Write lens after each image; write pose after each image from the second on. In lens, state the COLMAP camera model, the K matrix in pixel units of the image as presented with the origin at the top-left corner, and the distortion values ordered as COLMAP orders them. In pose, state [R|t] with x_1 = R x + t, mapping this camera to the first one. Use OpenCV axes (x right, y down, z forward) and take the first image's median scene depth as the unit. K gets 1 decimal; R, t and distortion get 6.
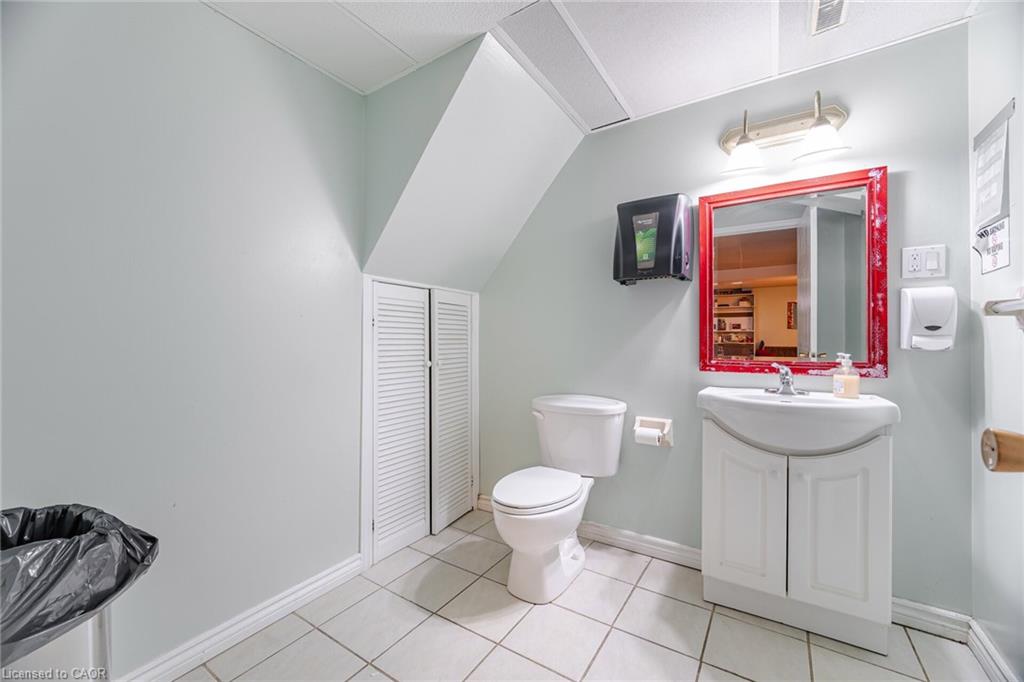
lens RADIAL K [[410.7, 0, 509.9], [0, 410.7, 337.9], [0, 0, 1]] dist [-0.006312, -0.000046]
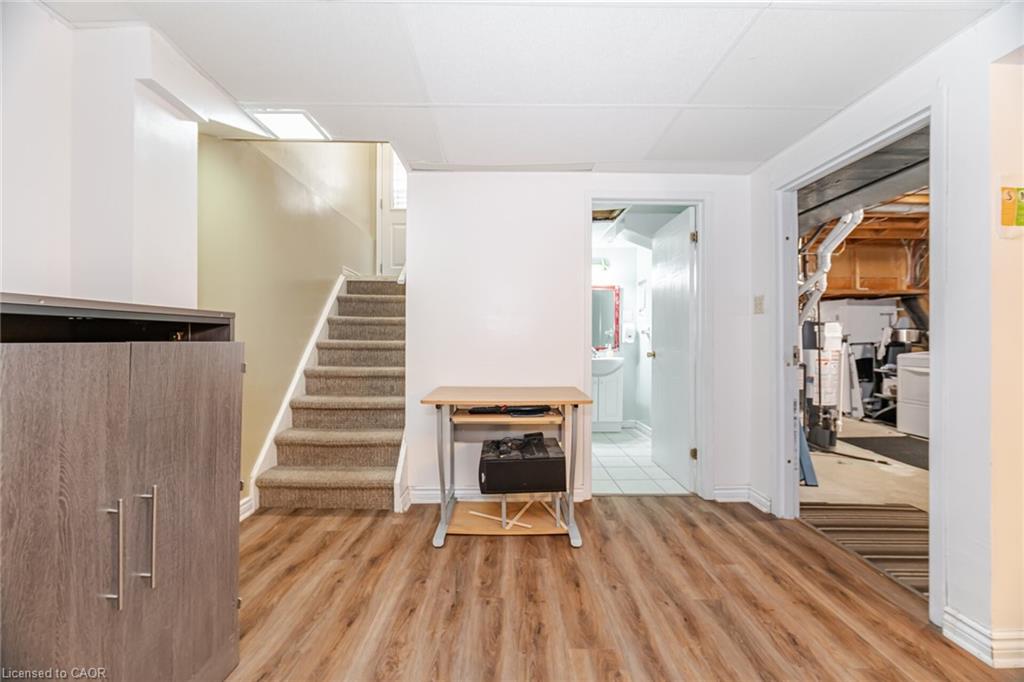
lens RADIAL K [[410.7, 0, 507.8], [0, 410.7, 336.6], [0, 0, 1]] dist [-0.006312, -0.000046]
pose [[0.834603, 0.006760, 0.550810, -1.706414], [-0.008469, 0.999964, 0.000559, -0.016830], [-0.550787, -0.005131, 0.834630, -1.304597]]
